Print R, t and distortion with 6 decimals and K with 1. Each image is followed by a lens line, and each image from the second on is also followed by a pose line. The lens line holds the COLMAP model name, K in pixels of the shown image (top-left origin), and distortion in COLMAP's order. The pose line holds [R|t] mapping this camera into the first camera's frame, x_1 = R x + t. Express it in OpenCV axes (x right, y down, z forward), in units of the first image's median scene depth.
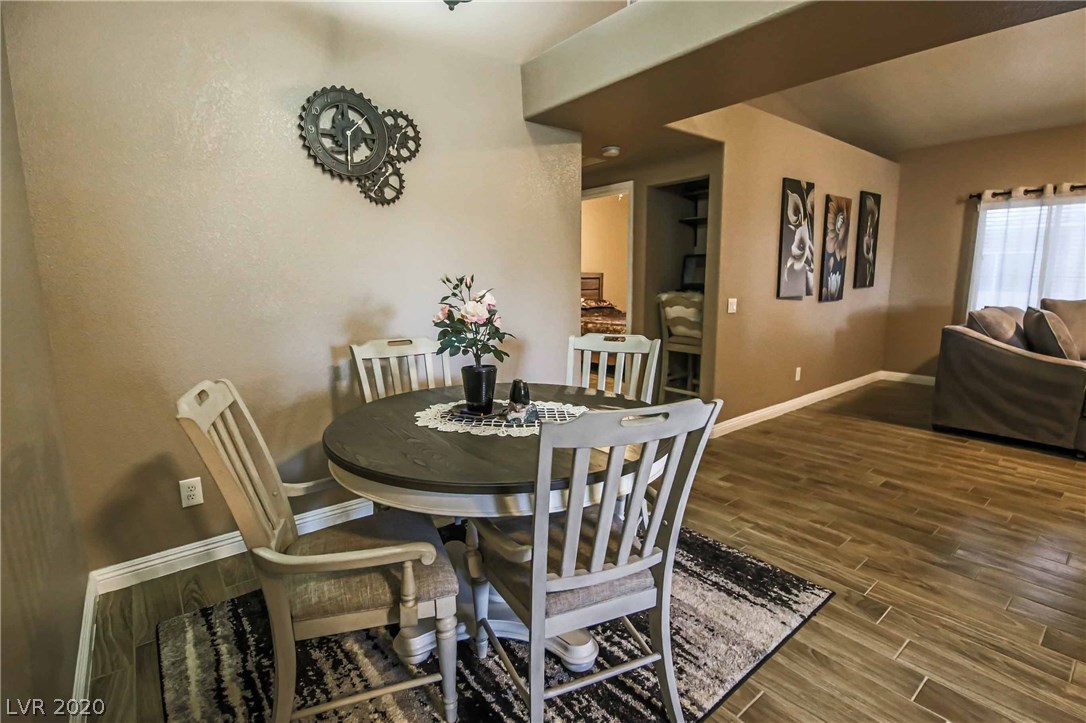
lens RADIAL K [[506.8, 0, 538.8], [0, 506.8, 358.0], [0, 0, 1]] dist [-0.005717, -0.007075]
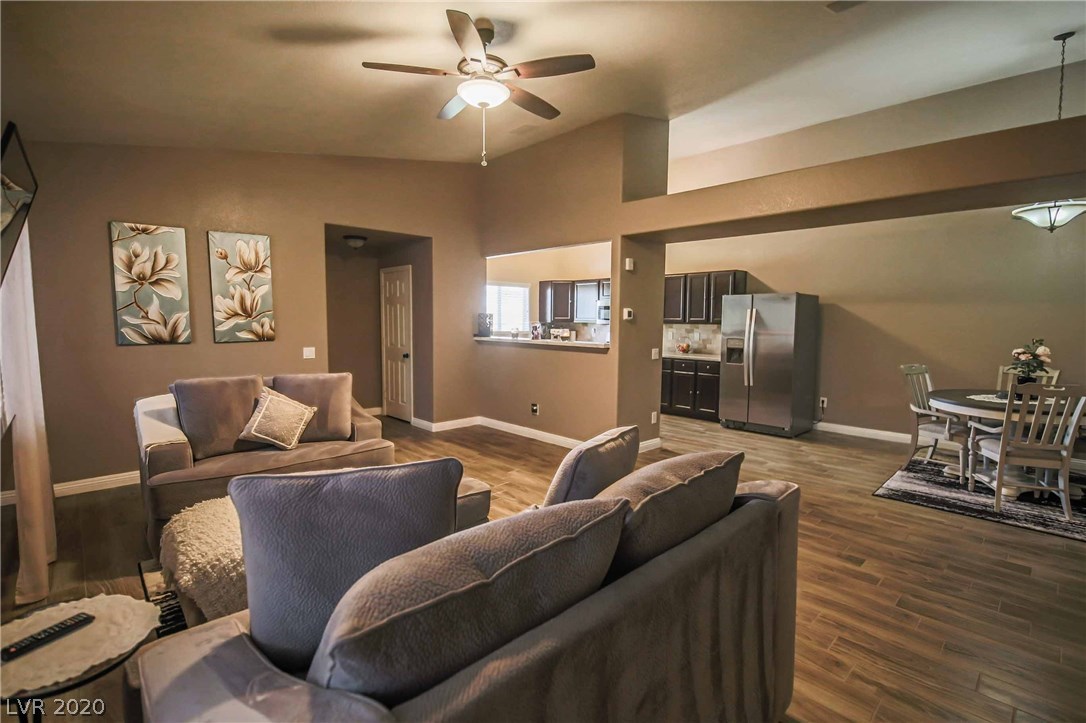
lens RADIAL K [[506.8, 0, 543.4], [0, 506.8, 355.2], [0, 0, 1]] dist [-0.005717, -0.007075]
pose [[-0.995523, 0.006094, -0.094326, 1.317446], [-0.016117, 0.972362, 0.232921, -0.332342], [0.093138, 0.233398, -0.967910, 1.705214]]
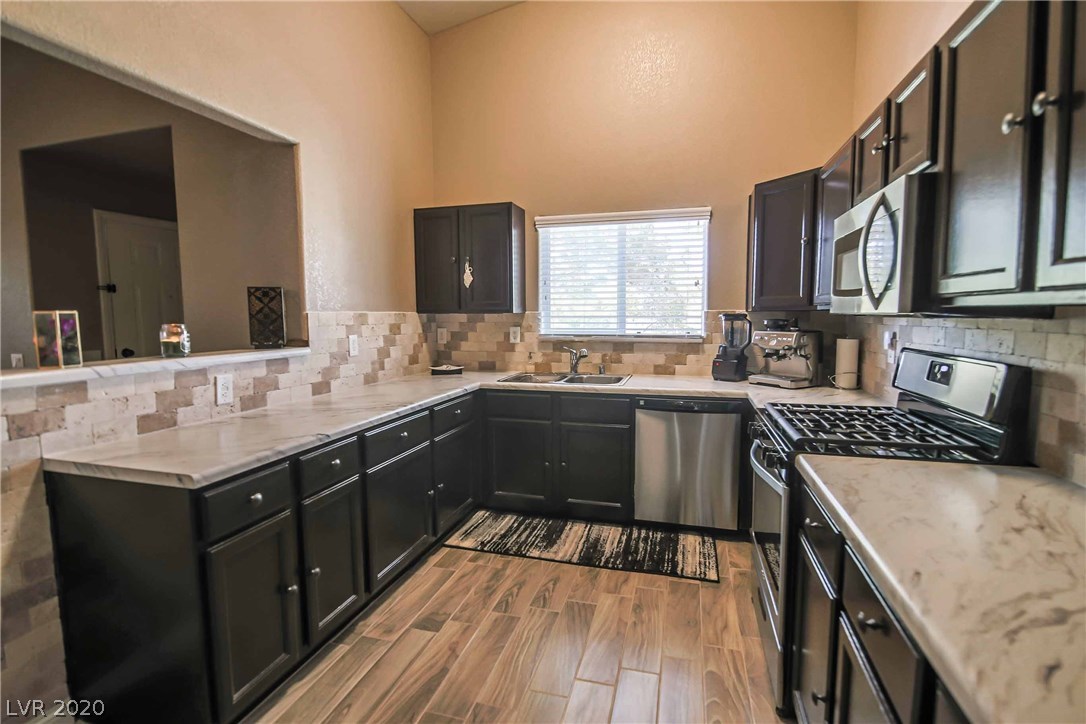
lens RADIAL K [[506.8, 0, 542.7], [0, 506.8, 358.6], [0, 0, 1]] dist [-0.005717, -0.007075]
pose [[-0.575509, -0.060140, 0.815581, 0.451331], [0.141229, 0.974999, 0.171553, 0.014756], [-0.805508, 0.213915, -0.552627, -0.211354]]
